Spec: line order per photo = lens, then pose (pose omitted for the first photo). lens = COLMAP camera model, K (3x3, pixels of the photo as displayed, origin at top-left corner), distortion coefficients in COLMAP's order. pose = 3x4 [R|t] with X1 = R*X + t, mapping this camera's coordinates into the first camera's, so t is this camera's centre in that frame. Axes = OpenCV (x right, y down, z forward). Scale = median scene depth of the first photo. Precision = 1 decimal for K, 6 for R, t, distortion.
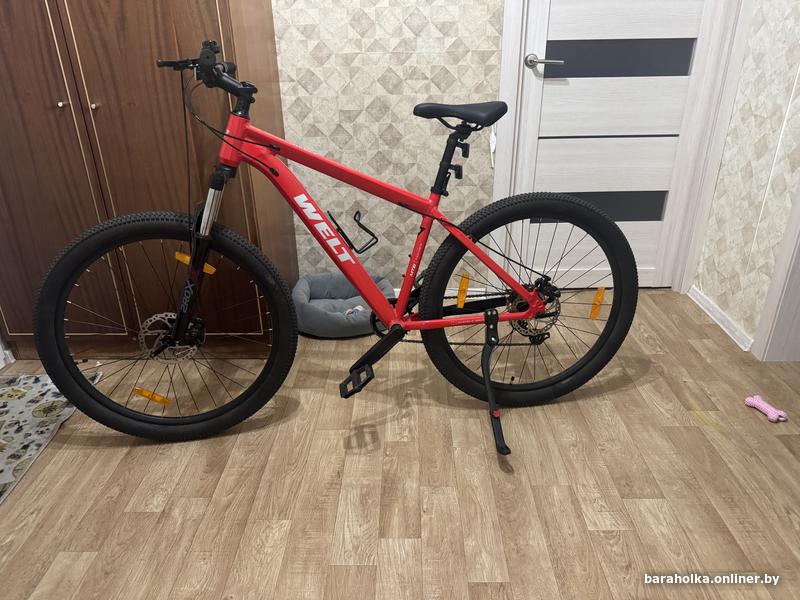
lens RADIAL K [[567.3, 0, 400.0], [0, 567.3, 300.0], [0, 0, 1]] dist [0.057197, -0.072979]
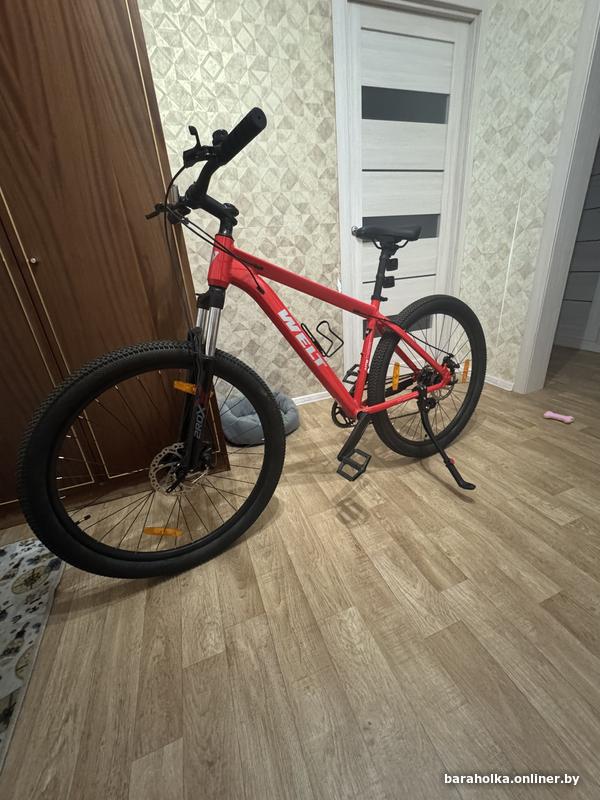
lens RADIAL K [[320.9, 0, 300.0], [0, 320.9, 398.4], [0, 0, 1]] dist [-0.001601, -0.000294]
pose [[0.931938, -0.194452, 0.306072, -0.332781], [0.212321, 0.976857, -0.025871, 0.005603], [-0.293958, 0.089096, 0.951657, 0.372512]]
